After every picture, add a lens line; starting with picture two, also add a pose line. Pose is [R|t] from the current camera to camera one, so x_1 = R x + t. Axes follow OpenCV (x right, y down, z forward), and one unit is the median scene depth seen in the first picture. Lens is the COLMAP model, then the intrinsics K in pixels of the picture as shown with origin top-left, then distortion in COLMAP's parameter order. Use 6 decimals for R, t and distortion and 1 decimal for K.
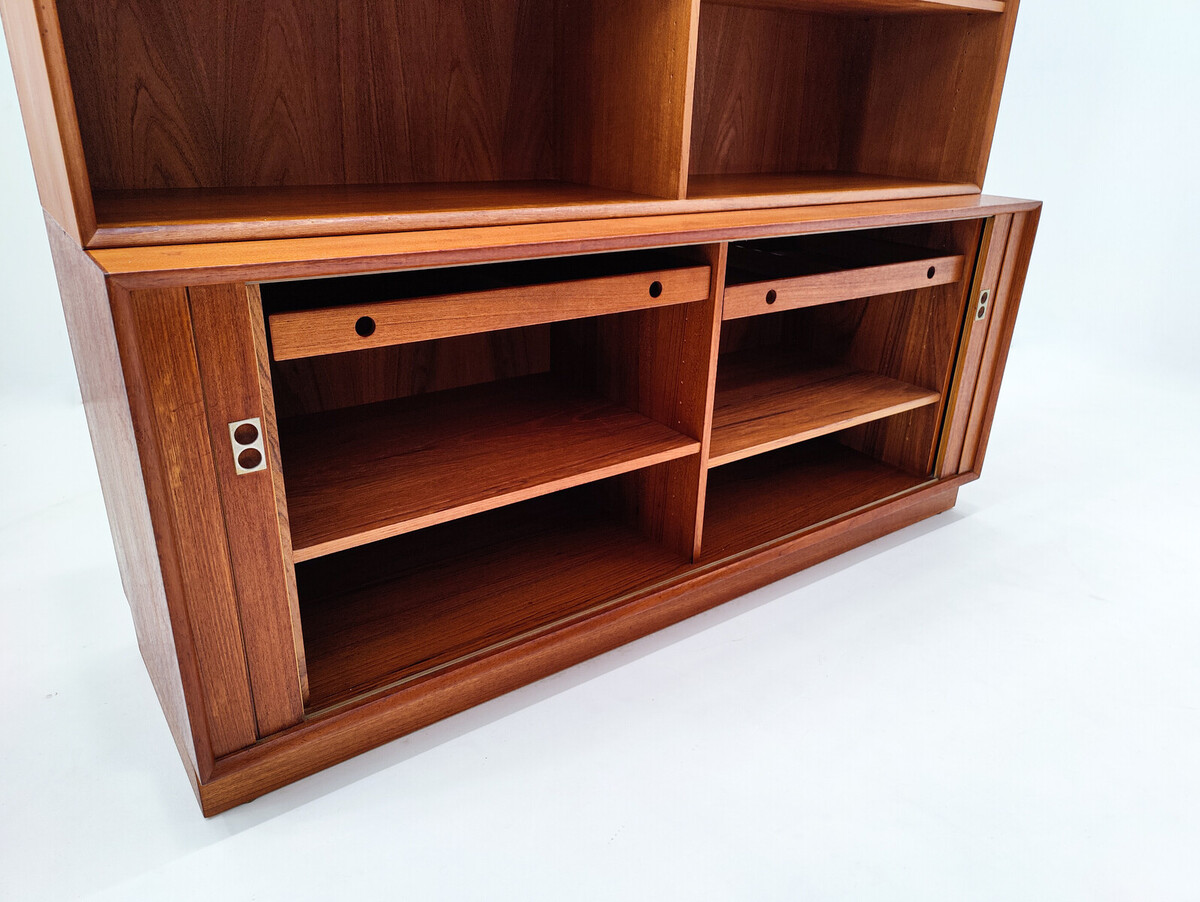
lens RADIAL K [[852.8, 0, 603.5], [0, 852.8, 455.1], [0, 0, 1]] dist [0.015686, 0.004232]
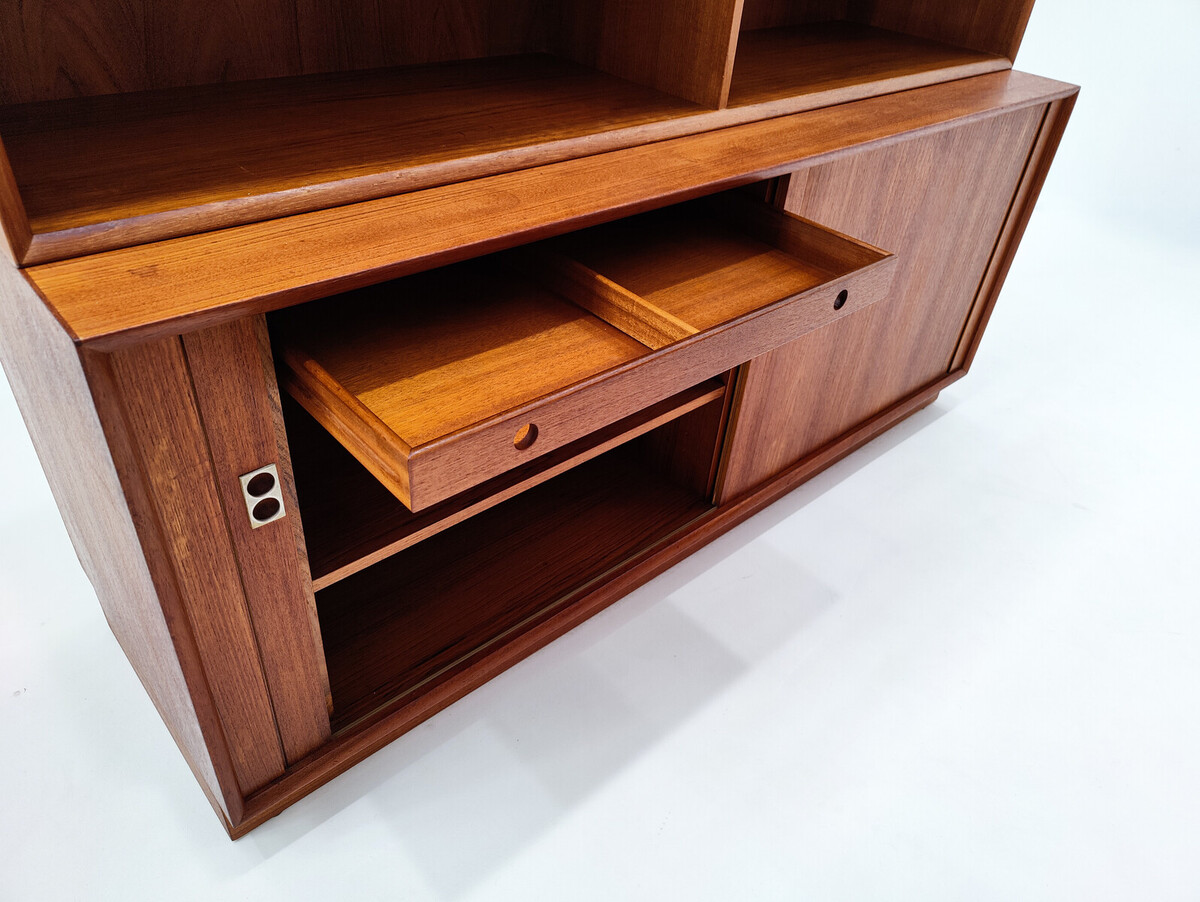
lens RADIAL K [[842.0, 0, 603.7], [0, 842.0, 451.4], [0, 0, 1]] dist [0.030066, -0.030599]
pose [[0.993090, -0.025516, 0.114551, -0.155110], [-0.002984, 0.970272, 0.241997, -0.211224], [-0.117321, -0.240666, 0.963491, 0.161063]]
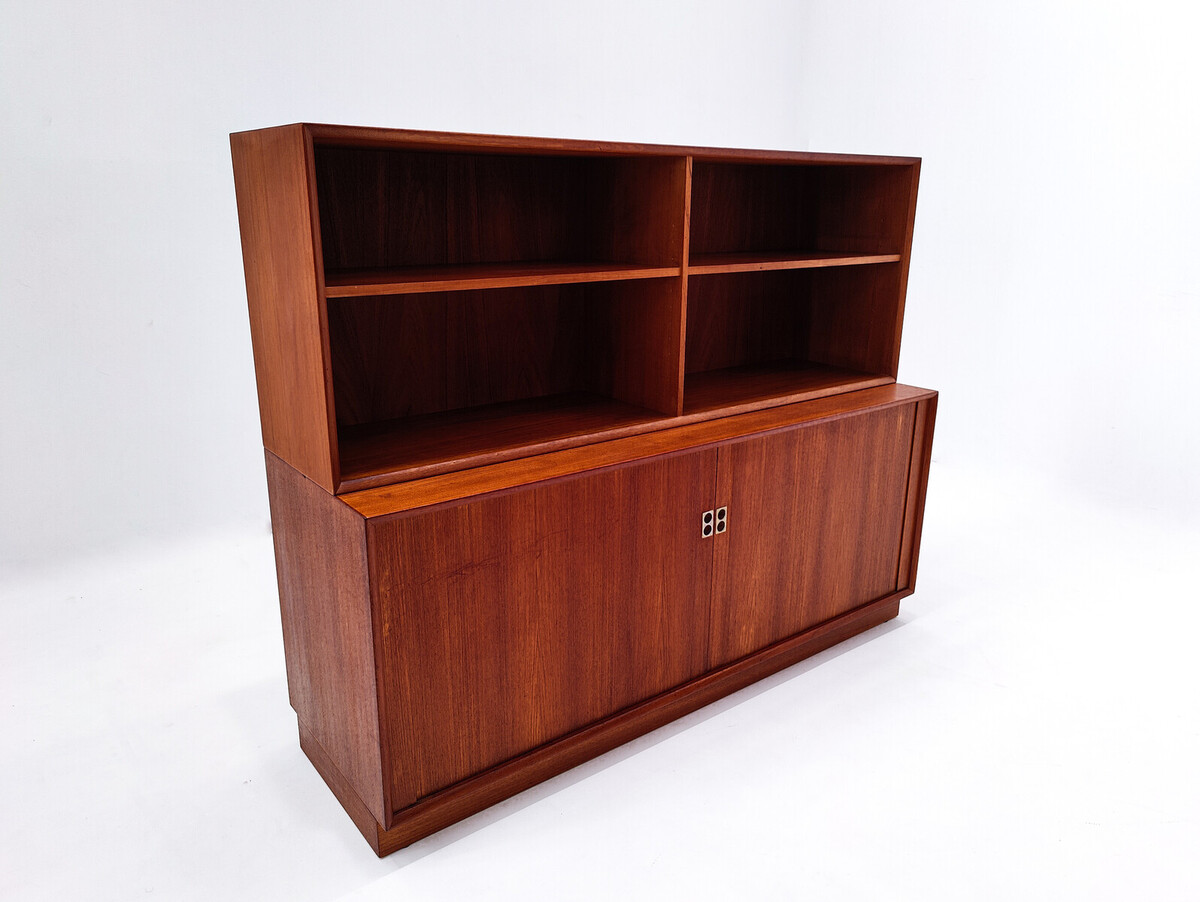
lens RADIAL K [[879.3, 0, 600.0], [0, 879.3, 451.0], [0, 0, 1]] dist [0.012792, 0.005229]
pose [[0.999460, -0.029351, 0.014761, -0.083447], [0.030800, 0.993444, -0.110094, -0.095337], [-0.011433, 0.110490, 0.993812, -0.593348]]
